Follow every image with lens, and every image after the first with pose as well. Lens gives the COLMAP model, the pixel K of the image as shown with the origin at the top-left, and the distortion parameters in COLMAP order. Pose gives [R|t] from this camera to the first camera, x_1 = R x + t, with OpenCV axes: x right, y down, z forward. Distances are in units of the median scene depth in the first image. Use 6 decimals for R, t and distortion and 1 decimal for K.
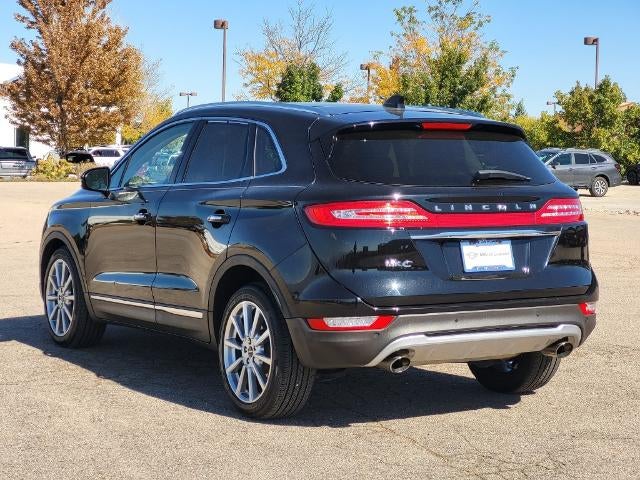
lens RADIAL K [[570.2, 0, 315.9], [0, 570.2, 244.5], [0, 0, 1]] dist [-0.009684, 0.004585]
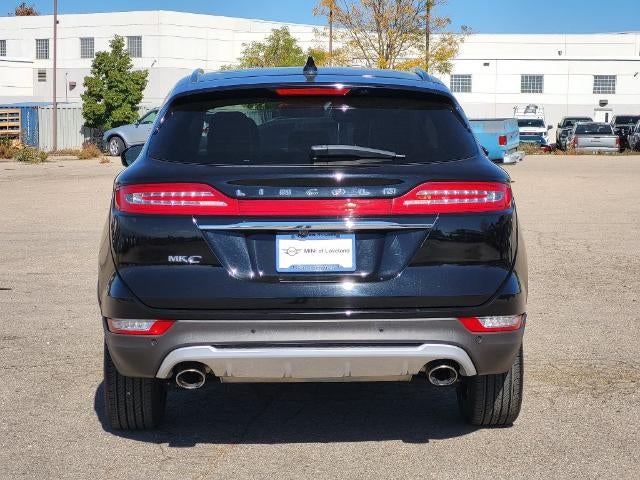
lens RADIAL K [[640.0, 0, 318.4], [0, 640.0, 236.6], [0, 0, 1]] dist [-0.016616, 0.000000]
pose [[0.971789, 0.025422, -0.234476, 0.510645], [-0.022489, 0.999632, 0.015174, -0.016430], [0.234776, -0.009473, 0.972003, 0.125062]]
